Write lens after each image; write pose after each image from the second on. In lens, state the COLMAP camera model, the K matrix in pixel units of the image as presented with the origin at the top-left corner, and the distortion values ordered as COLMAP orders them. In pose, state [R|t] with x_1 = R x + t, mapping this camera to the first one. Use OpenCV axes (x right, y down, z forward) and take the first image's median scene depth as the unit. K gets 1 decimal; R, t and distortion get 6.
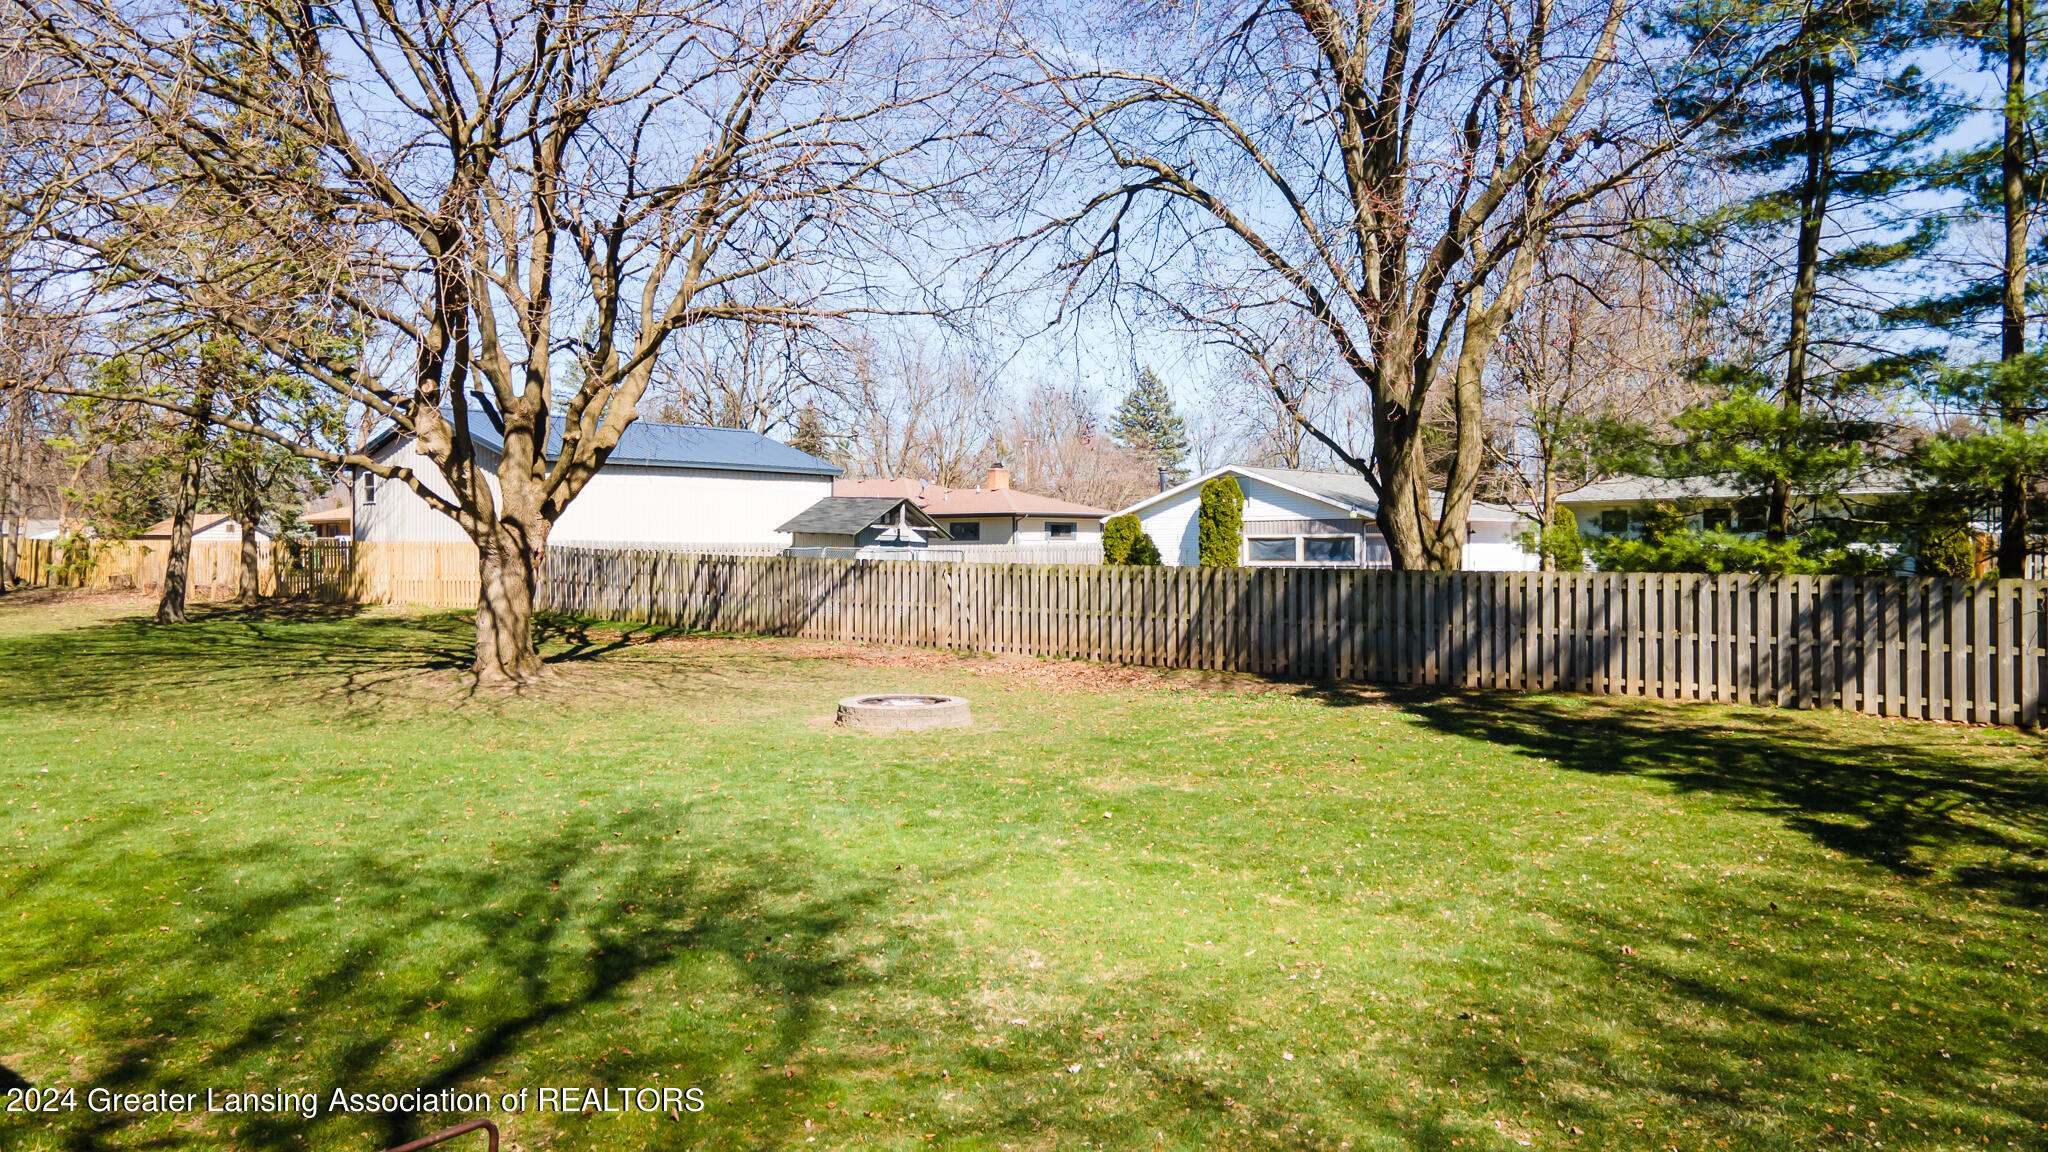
lens RADIAL K [[1417.0, 0, 1024.0], [0, 1417.0, 576.0], [0, 0, 1]] dist [0.000358, 0.107915]
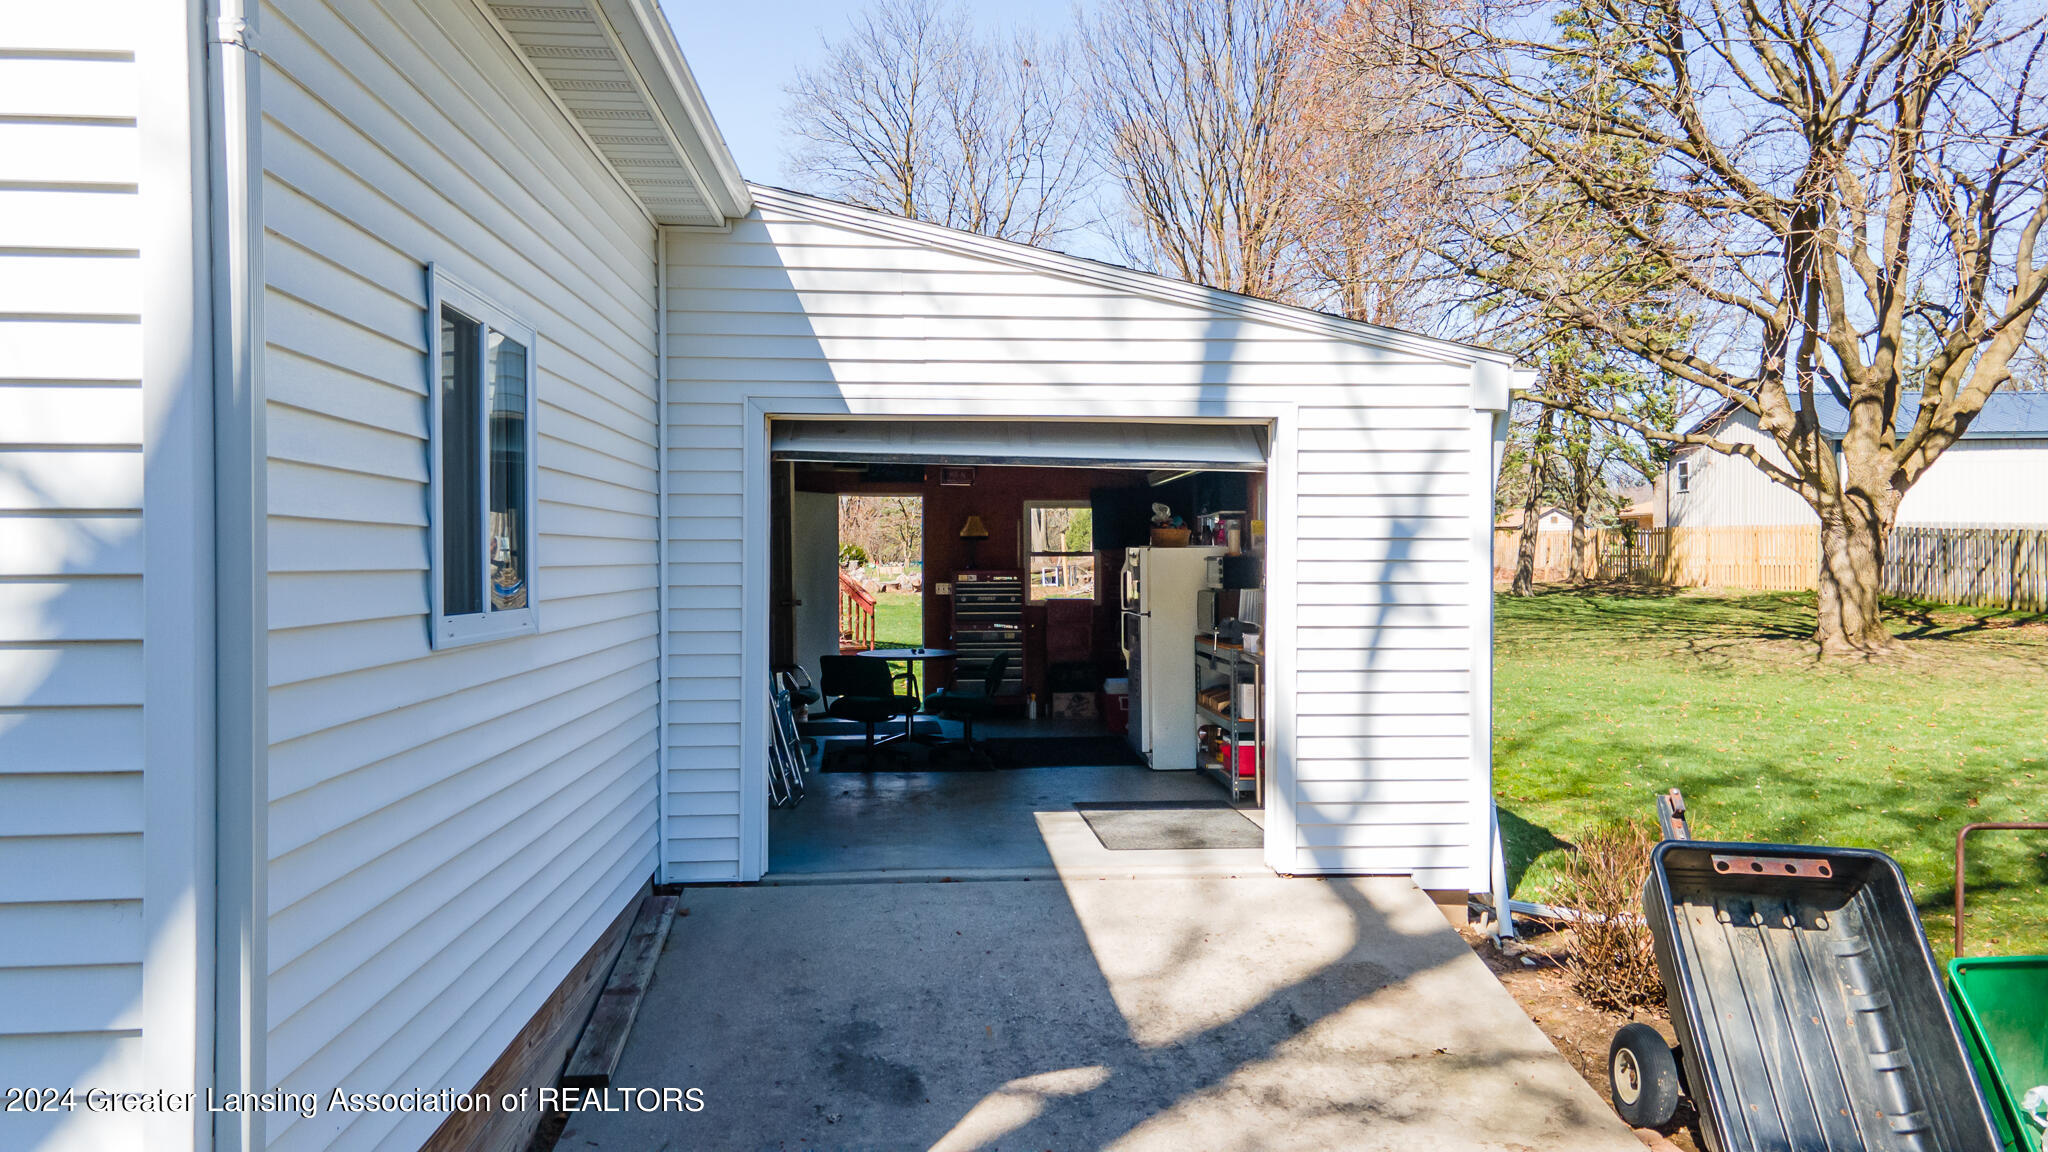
lens RADIAL K [[1481.6, 0, 1024.0], [0, 1481.6, 576.0], [0, 0, 1]] dist [0.005126, 0.038477]
pose [[0.688134, 0.012880, -0.725470, -0.007475], [-0.021856, 0.999757, -0.002982, 0.034976], [0.725255, 0.017908, 0.688248, -0.131051]]
